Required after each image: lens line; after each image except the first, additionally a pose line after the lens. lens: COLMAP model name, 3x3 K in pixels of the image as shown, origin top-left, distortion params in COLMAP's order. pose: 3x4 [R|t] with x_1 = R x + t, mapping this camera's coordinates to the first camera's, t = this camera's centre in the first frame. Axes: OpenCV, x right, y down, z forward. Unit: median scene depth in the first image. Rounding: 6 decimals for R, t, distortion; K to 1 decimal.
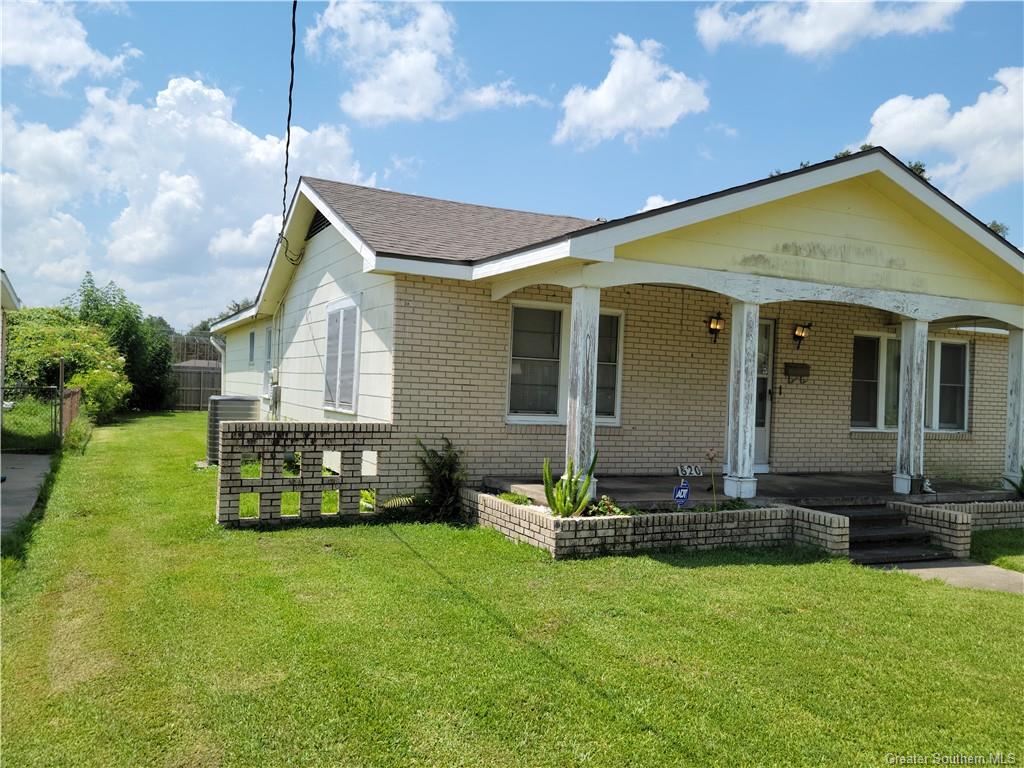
lens RADIAL K [[822.4, 0, 512.0], [0, 822.4, 384.0], [0, 0, 1]] dist [0.049197, 0.004004]
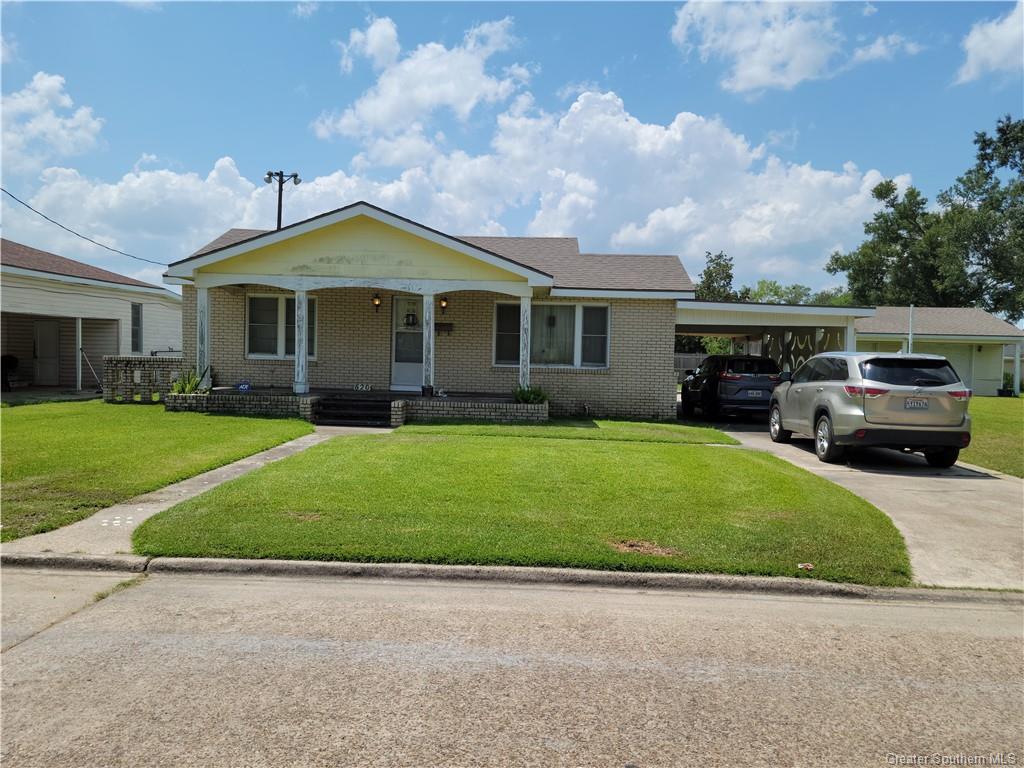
lens RADIAL K [[822.4, 0, 512.0], [0, 822.4, 384.0], [0, 0, 1]] dist [0.049197, 0.004004]
pose [[0.889734, 0.000131, -0.456480, 1.413696], [0.008559, 0.999819, 0.016969, 0.079219], [0.456400, -0.019005, 0.889572, -0.422471]]
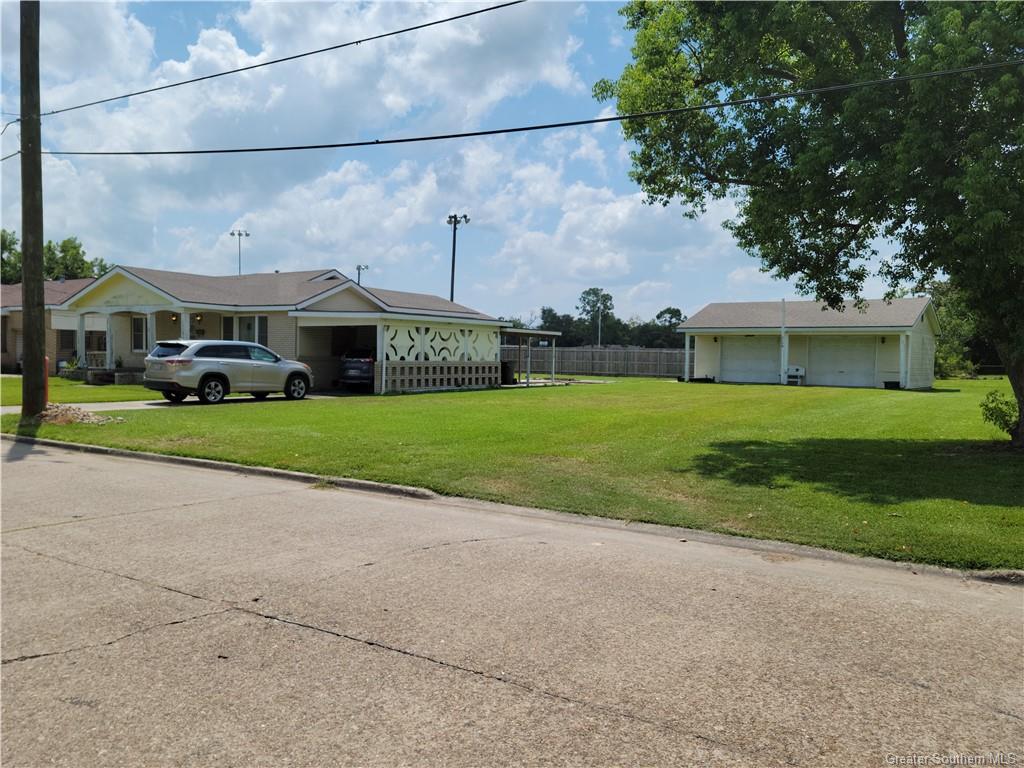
lens RADIAL K [[822.4, 0, 512.0], [0, 822.4, 384.0], [0, 0, 1]] dist [0.049197, 0.004004]
pose [[0.615321, -0.011820, -0.788188, 3.793298], [0.011913, 0.999913, -0.005695, 0.224531], [0.788187, -0.005886, 0.615408, 0.136068]]
